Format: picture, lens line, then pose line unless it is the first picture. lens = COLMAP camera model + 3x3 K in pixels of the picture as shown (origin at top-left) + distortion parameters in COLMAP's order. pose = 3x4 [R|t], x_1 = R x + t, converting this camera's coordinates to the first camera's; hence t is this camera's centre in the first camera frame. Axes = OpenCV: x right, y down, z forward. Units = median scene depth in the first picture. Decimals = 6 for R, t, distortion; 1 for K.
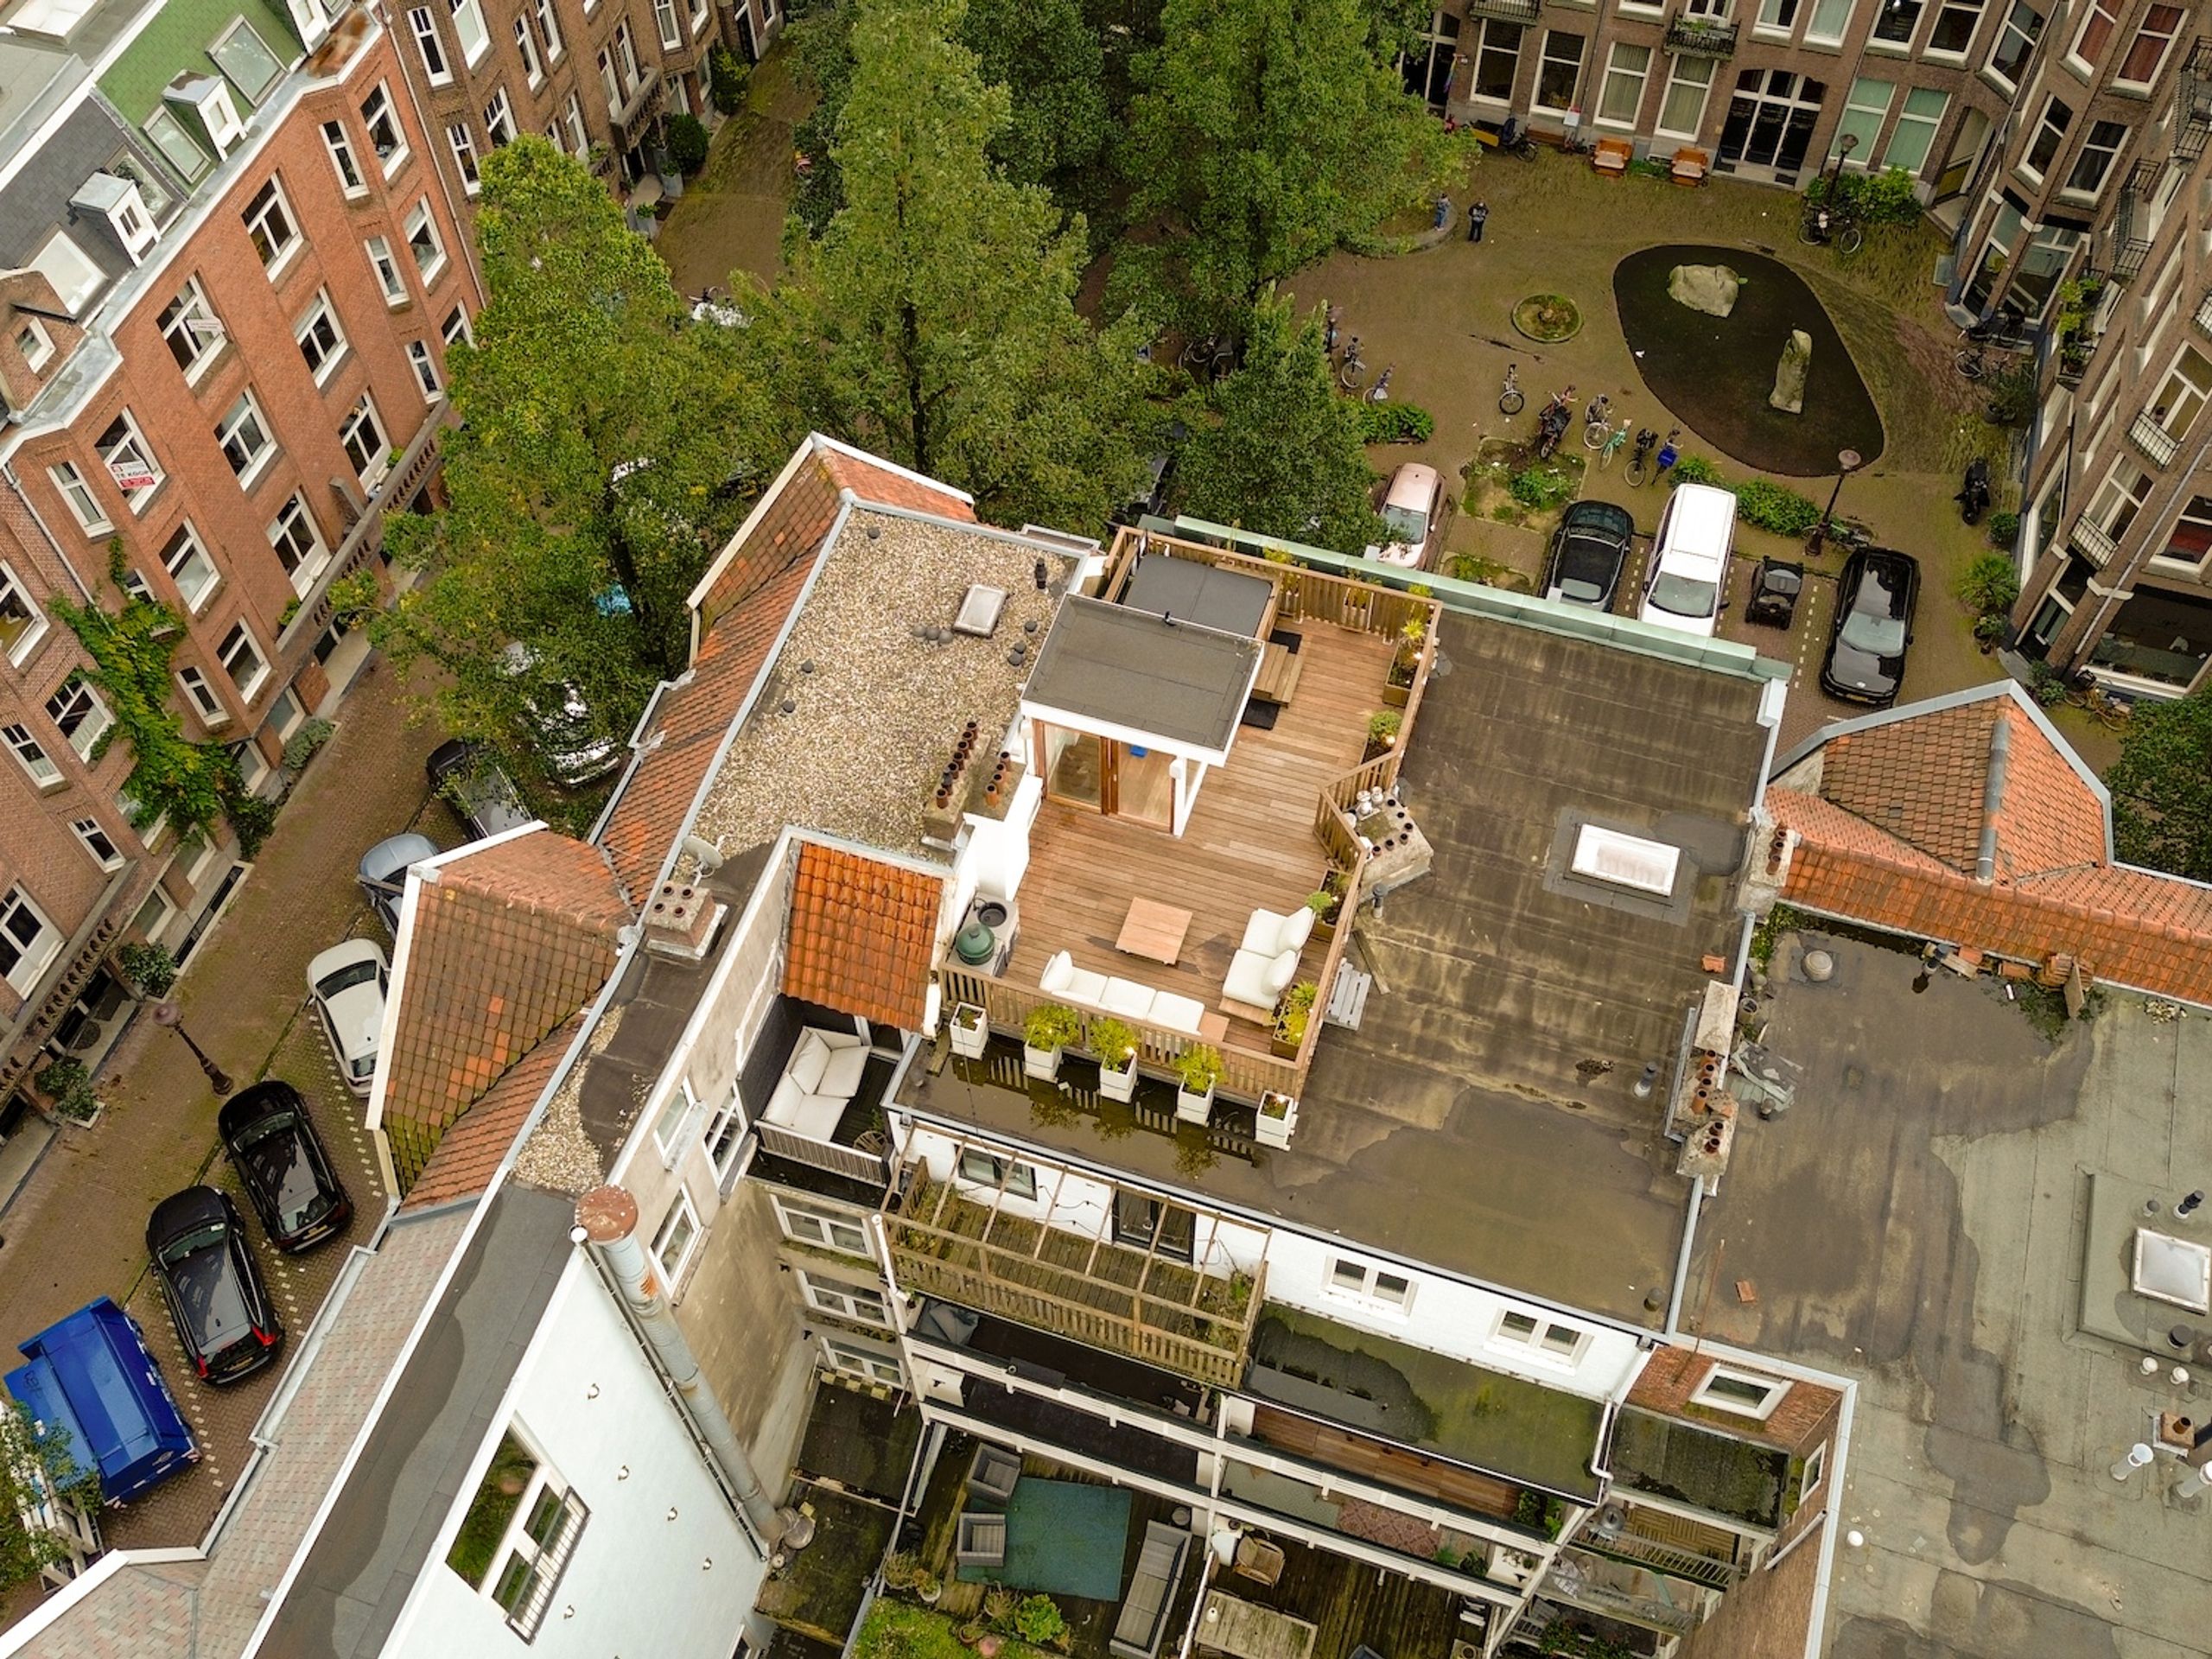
lens RADIAL K [[2079.2, 0, 1112.0], [0, 2079.2, 819.8], [0, 0, 1]] dist [0.115971, -0.156191]
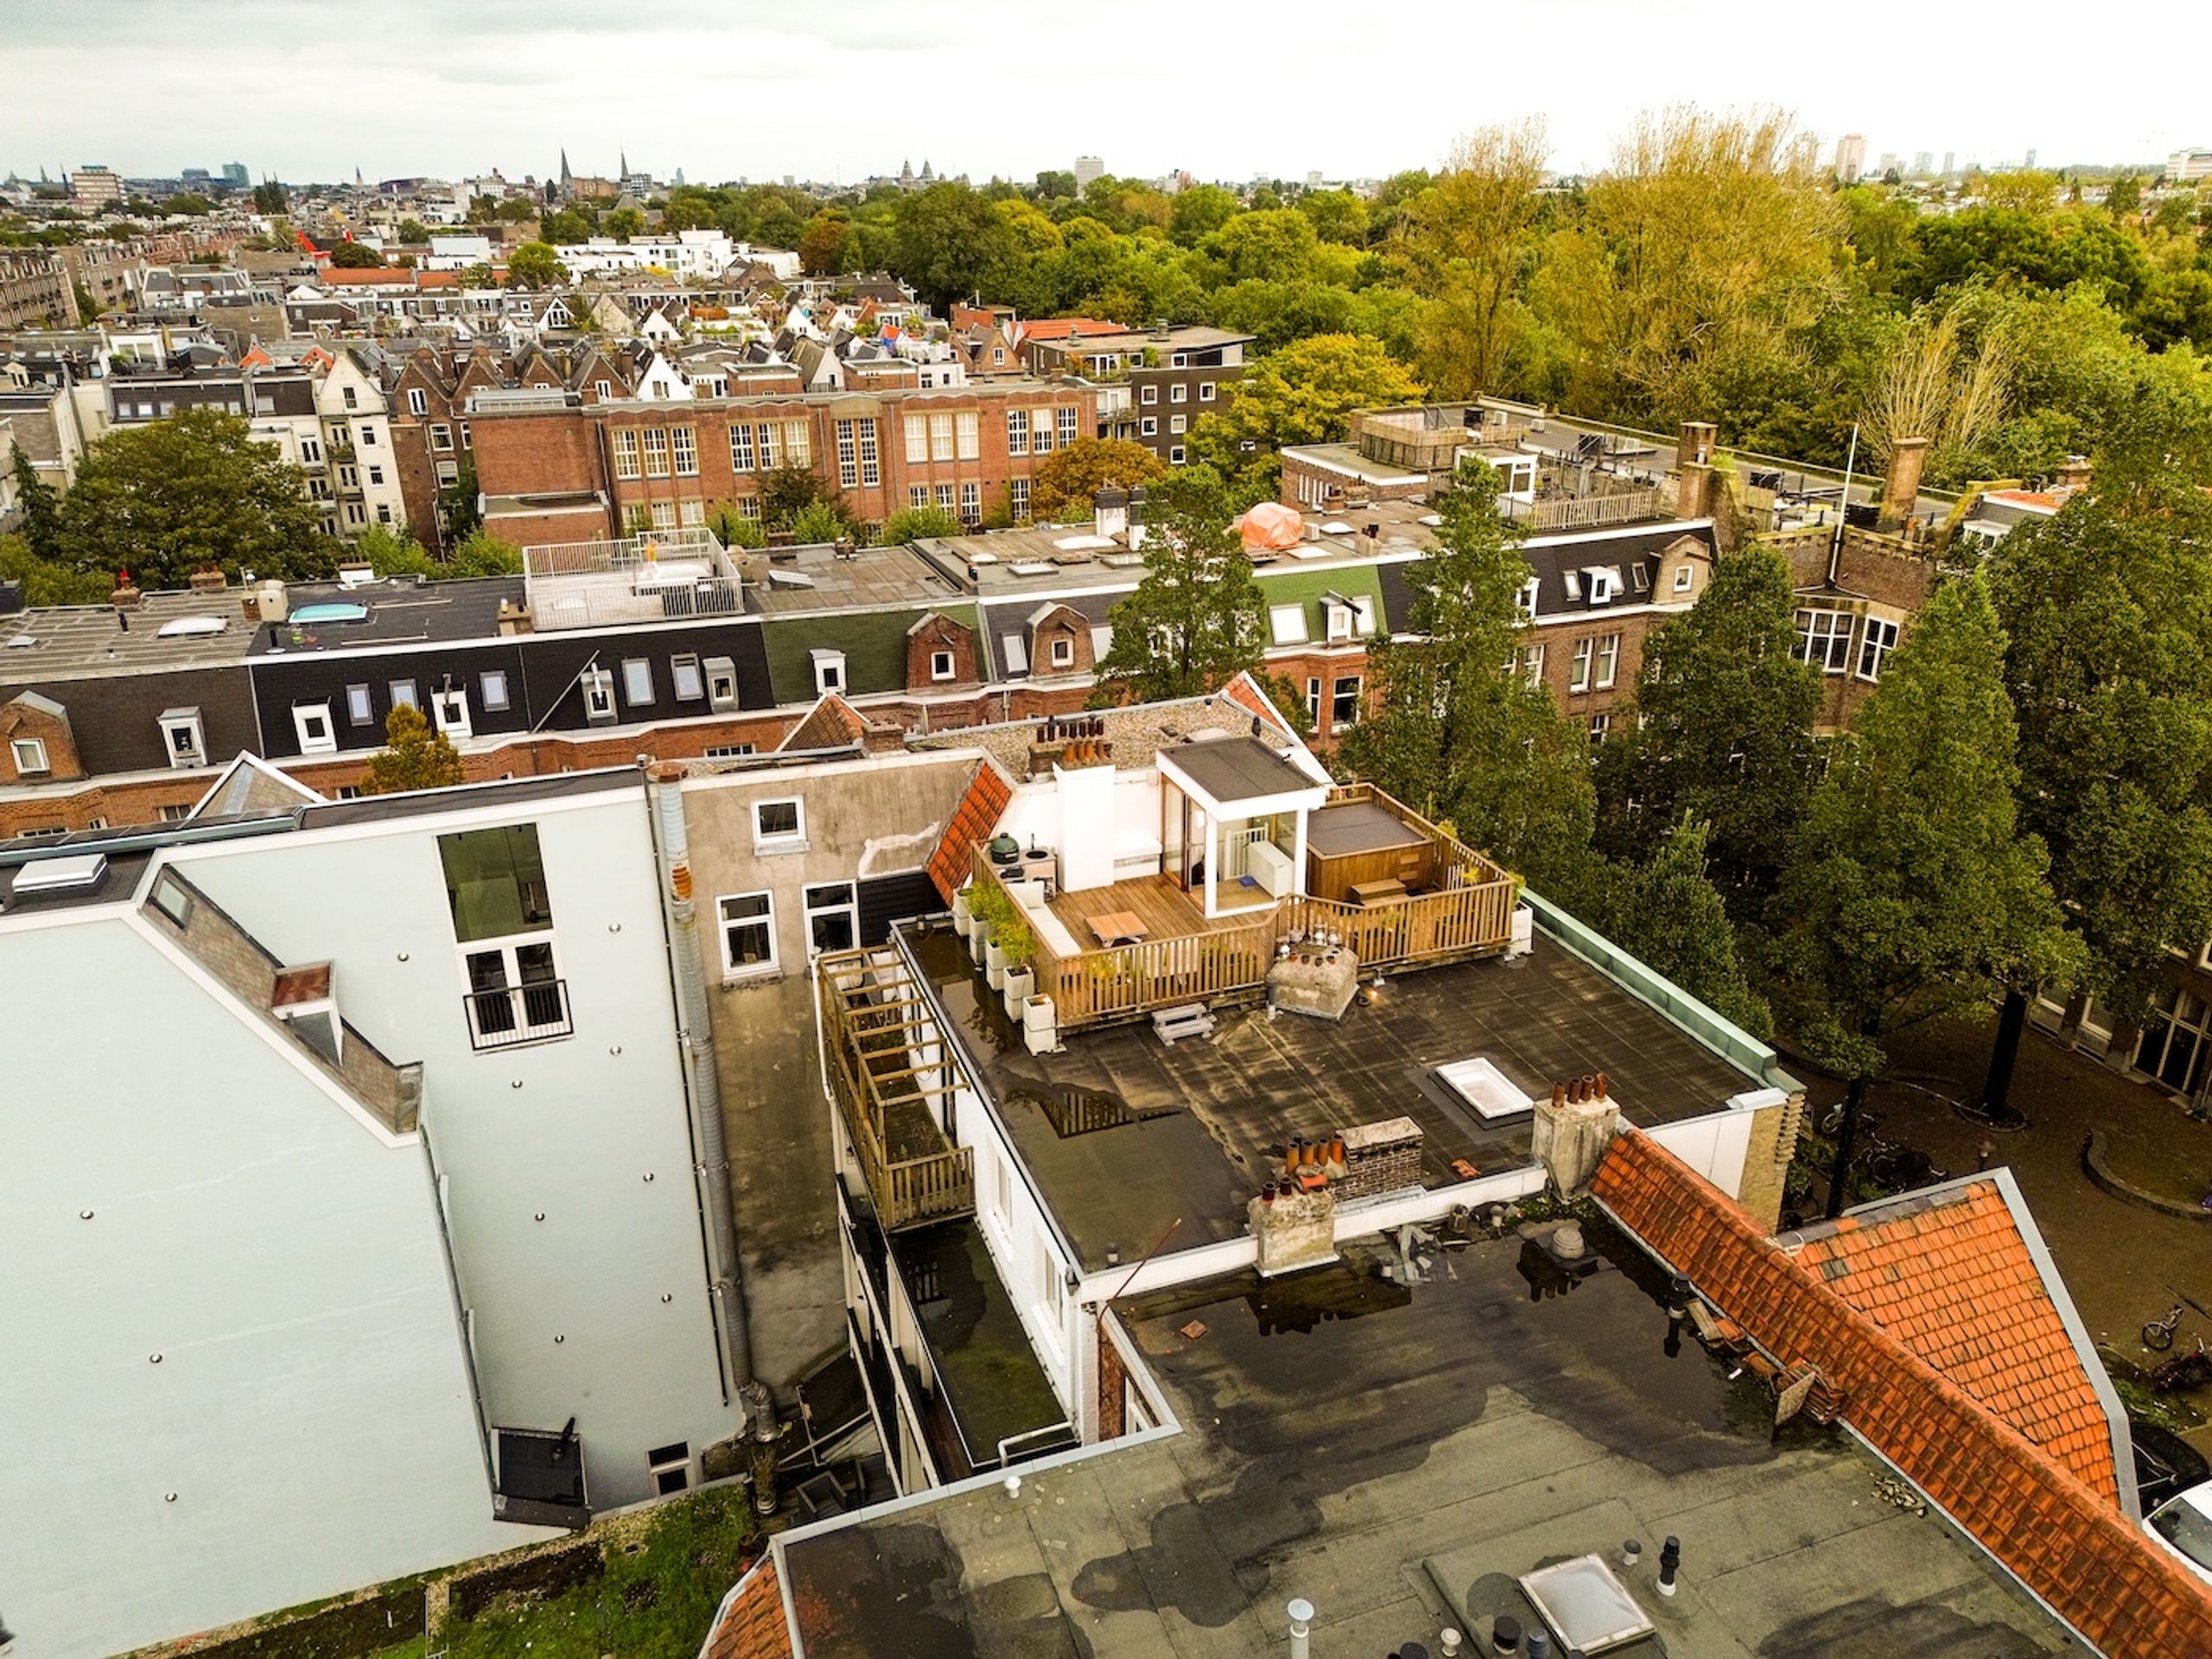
lens RADIAL K [[1548.6, 0, 1111.0], [0, 1548.6, 827.4], [0, 0, 1]] dist [0.072155, -0.079107]
pose [[0.614126, 0.299351, -0.730232, 0.660448], [-0.655604, 0.708609, -0.260877, 0.249918], [0.439355, 0.638954, 0.631431, 0.377769]]
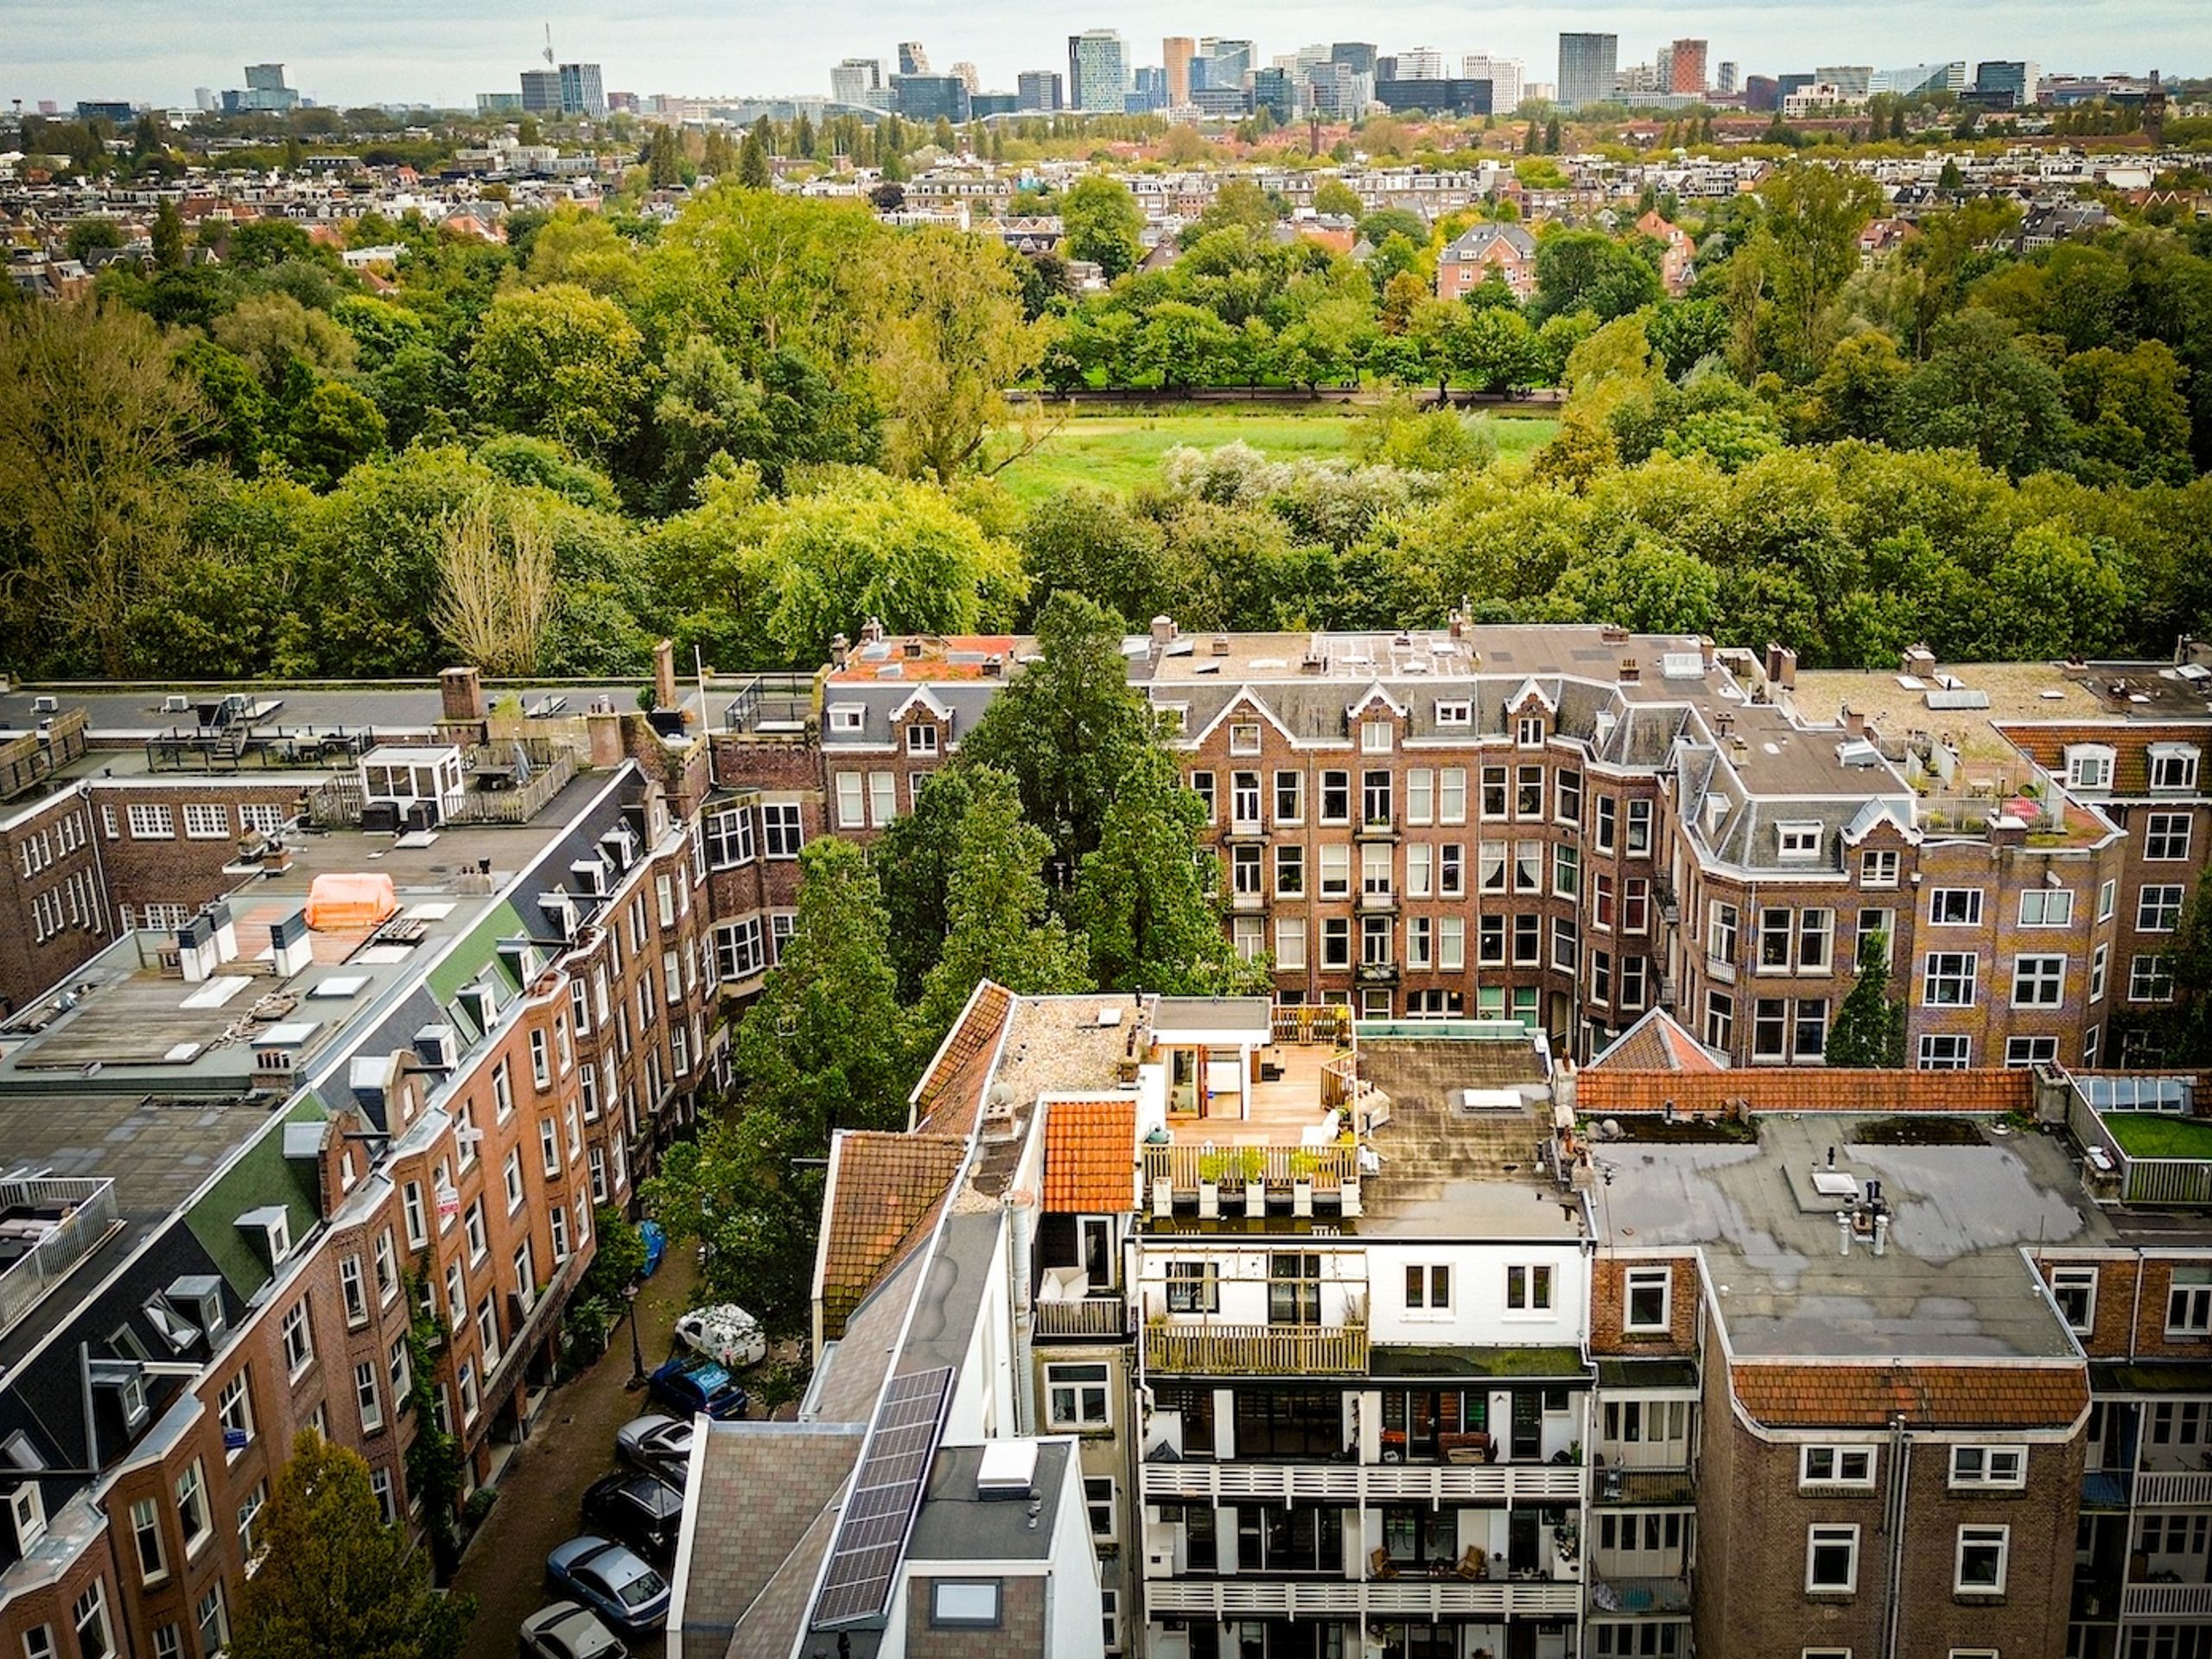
lens RADIAL K [[2195.9, 0, 1259.4], [0, 2195.9, 775.5], [0, 0, 1]] dist [0.147010, -0.284049]
pose [[0.959358, -0.092030, 0.266764, -0.424404], [0.240981, 0.759071, -0.604765, 0.911332], [-0.146836, 0.644471, 0.750398, -0.554510]]
